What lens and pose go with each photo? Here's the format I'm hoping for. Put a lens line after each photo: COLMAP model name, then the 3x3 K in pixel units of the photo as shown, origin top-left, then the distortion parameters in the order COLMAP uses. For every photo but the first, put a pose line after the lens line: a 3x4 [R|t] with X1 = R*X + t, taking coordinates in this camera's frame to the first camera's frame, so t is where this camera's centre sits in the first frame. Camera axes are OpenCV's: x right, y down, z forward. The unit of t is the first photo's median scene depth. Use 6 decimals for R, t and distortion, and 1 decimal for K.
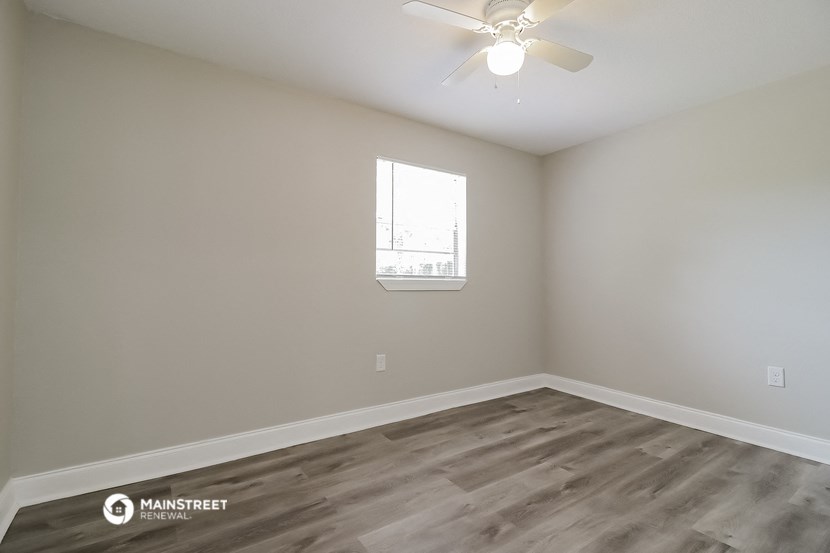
lens RADIAL K [[387.5, 0, 411.4], [0, 387.5, 275.3], [0, 0, 1]] dist [-0.003041, -0.000602]
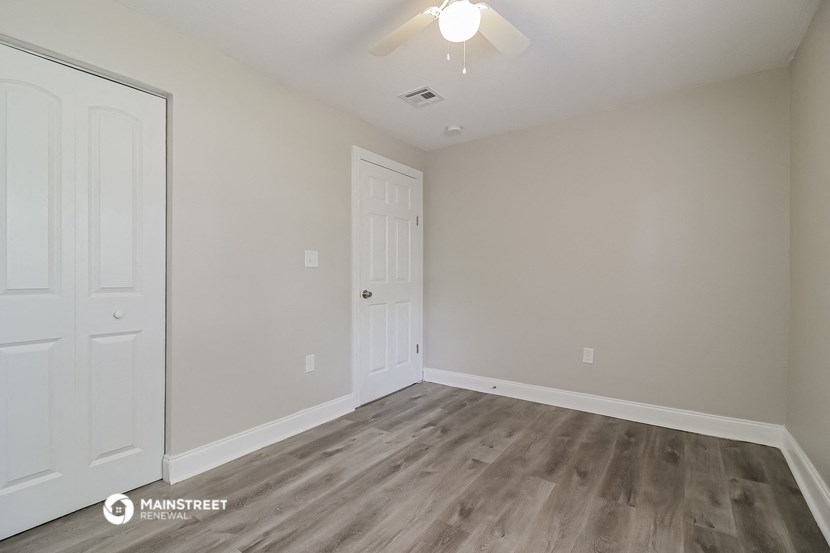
lens RADIAL K [[387.5, 0, 411.4], [0, 387.5, 275.3], [0, 0, 1]] dist [-0.003041, -0.000602]
pose [[-0.934745, -0.004143, -0.355295, 0.677205], [0.003503, 0.999776, -0.020874, 0.017777], [0.355302, -0.020757, -0.934521, 1.816491]]
